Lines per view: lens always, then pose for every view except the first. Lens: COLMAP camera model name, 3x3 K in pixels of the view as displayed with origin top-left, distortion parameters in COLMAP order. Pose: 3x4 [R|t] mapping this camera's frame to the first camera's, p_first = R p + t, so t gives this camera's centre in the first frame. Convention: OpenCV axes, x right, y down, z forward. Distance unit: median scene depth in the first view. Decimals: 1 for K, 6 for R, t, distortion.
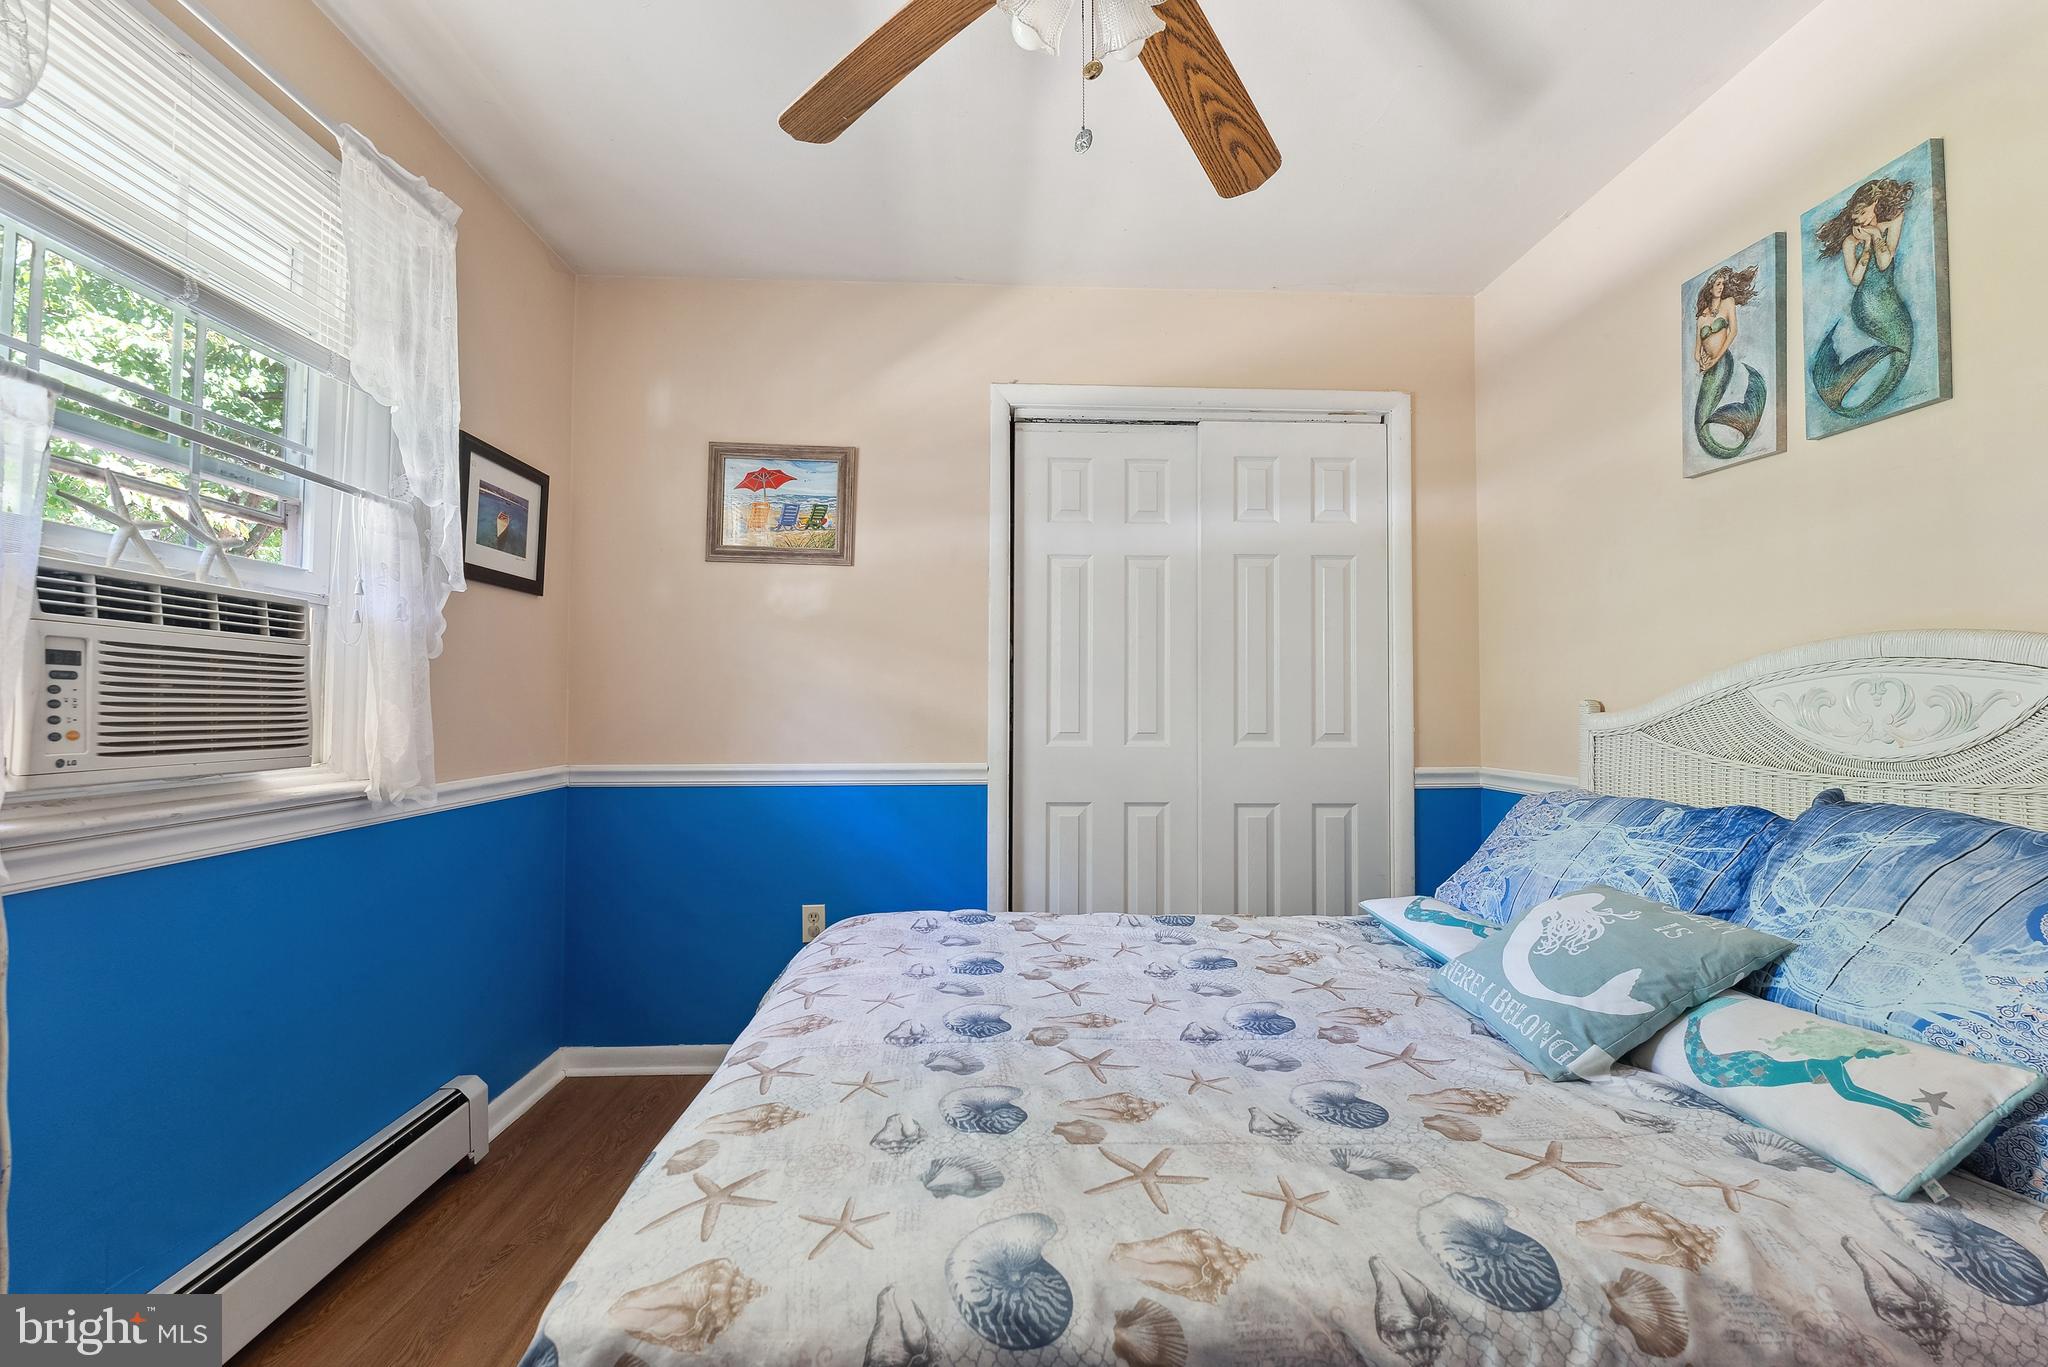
lens RADIAL K [[860.6, 0, 1024.0], [0, 860.6, 683.5], [0, 0, 1]] dist [-0.004642, 0.000092]
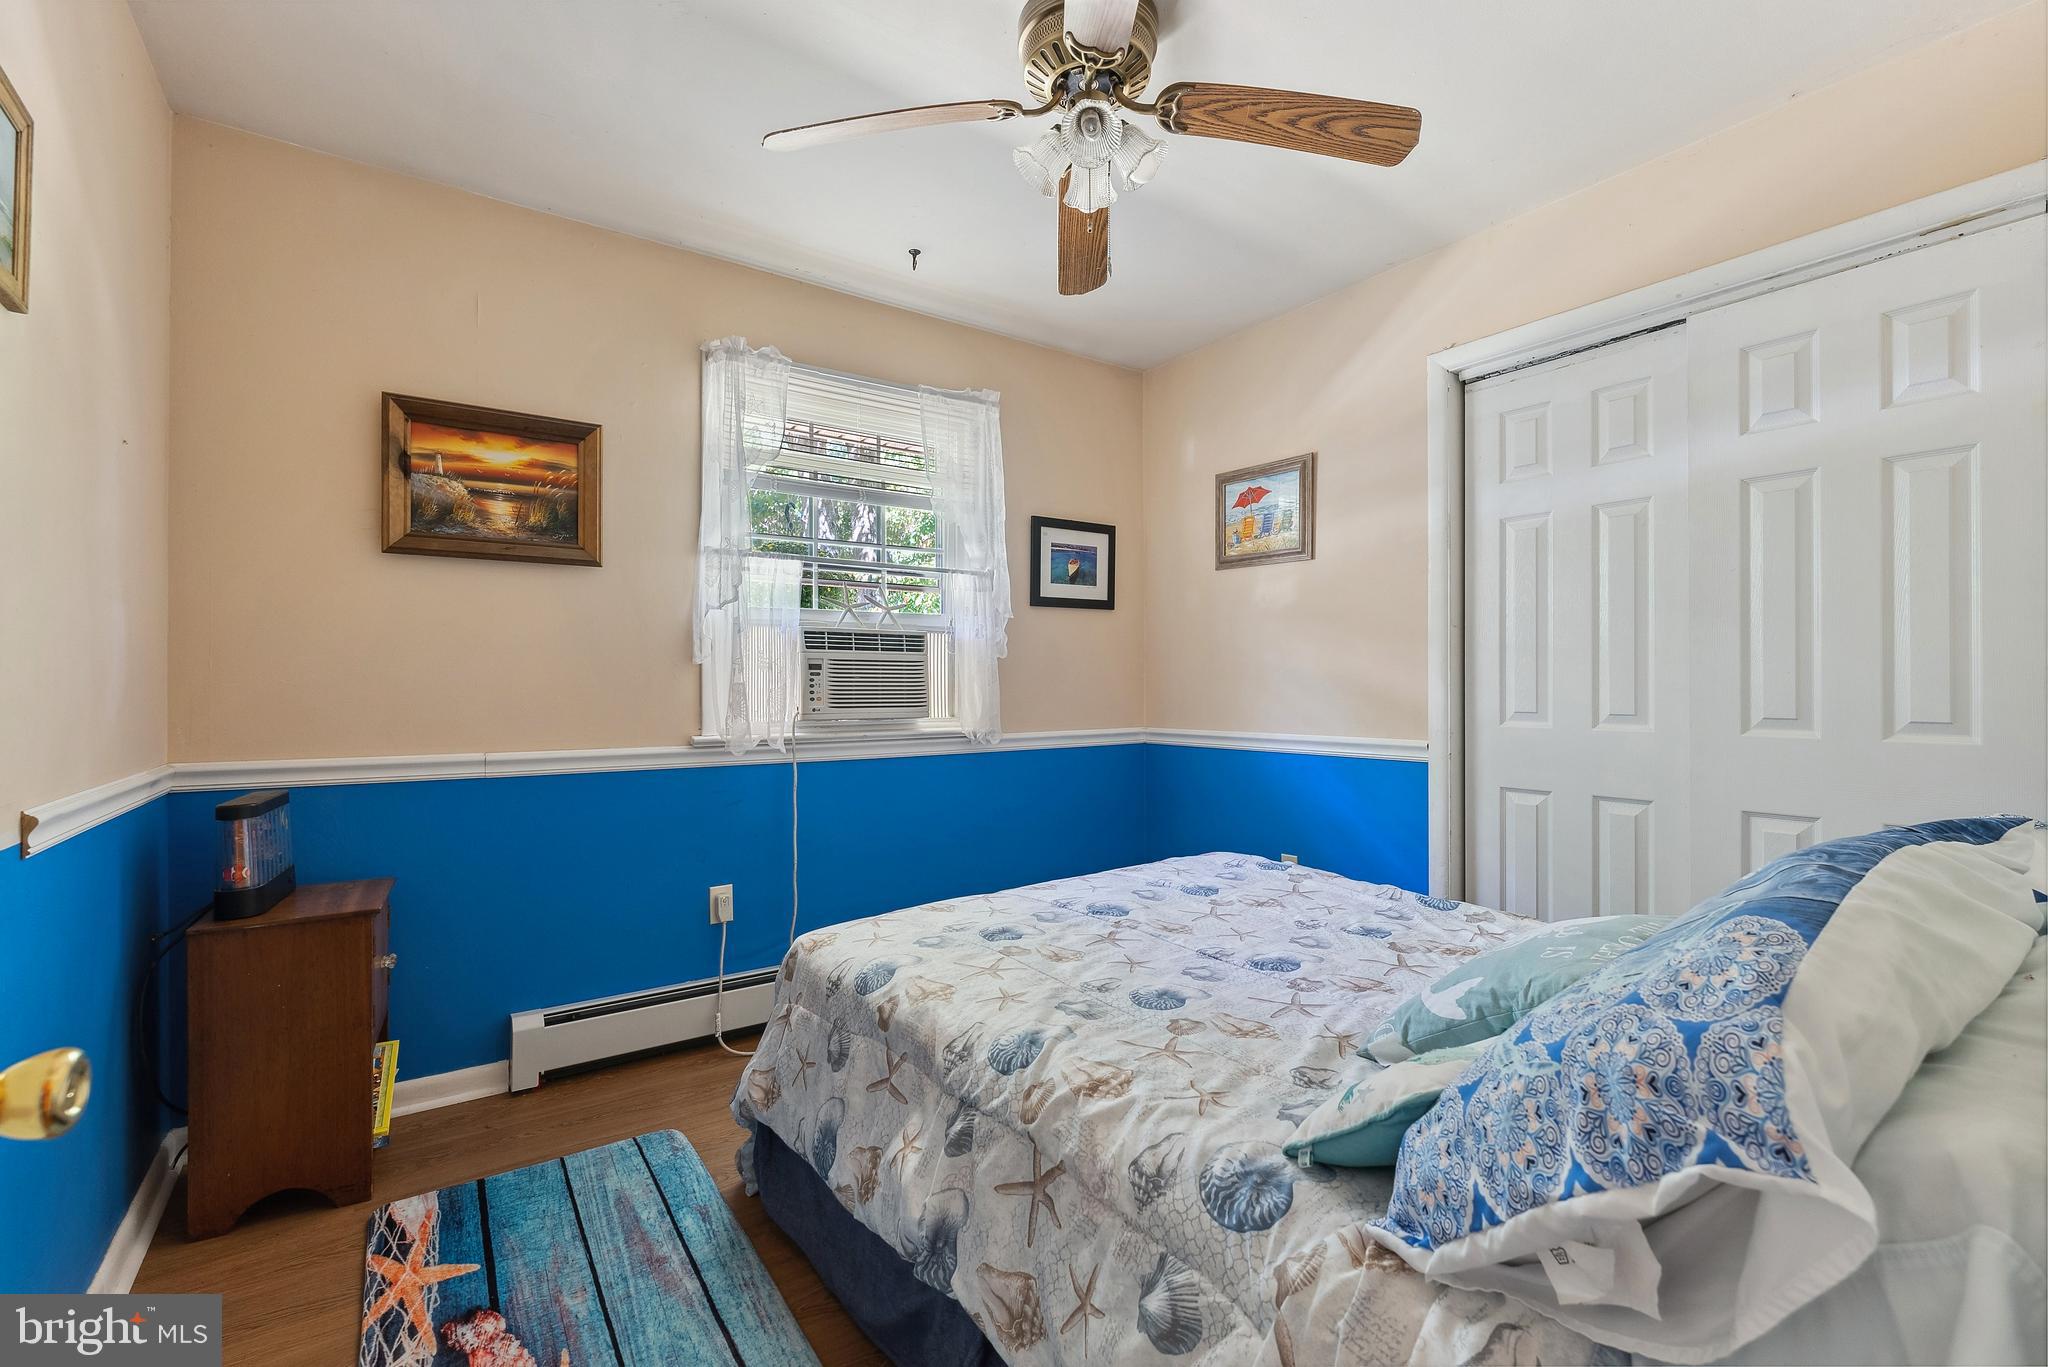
lens RADIAL K [[885.7, 0, 1024.0], [0, 885.7, 683.5], [0, 0, 1]] dist [-0.000372, -0.000193]
pose [[0.543172, -0.005986, -0.839600, 0.687071], [0.026684, 0.999593, 0.010137, 0.003862], [0.839197, -0.027910, 0.543111, 0.063586]]
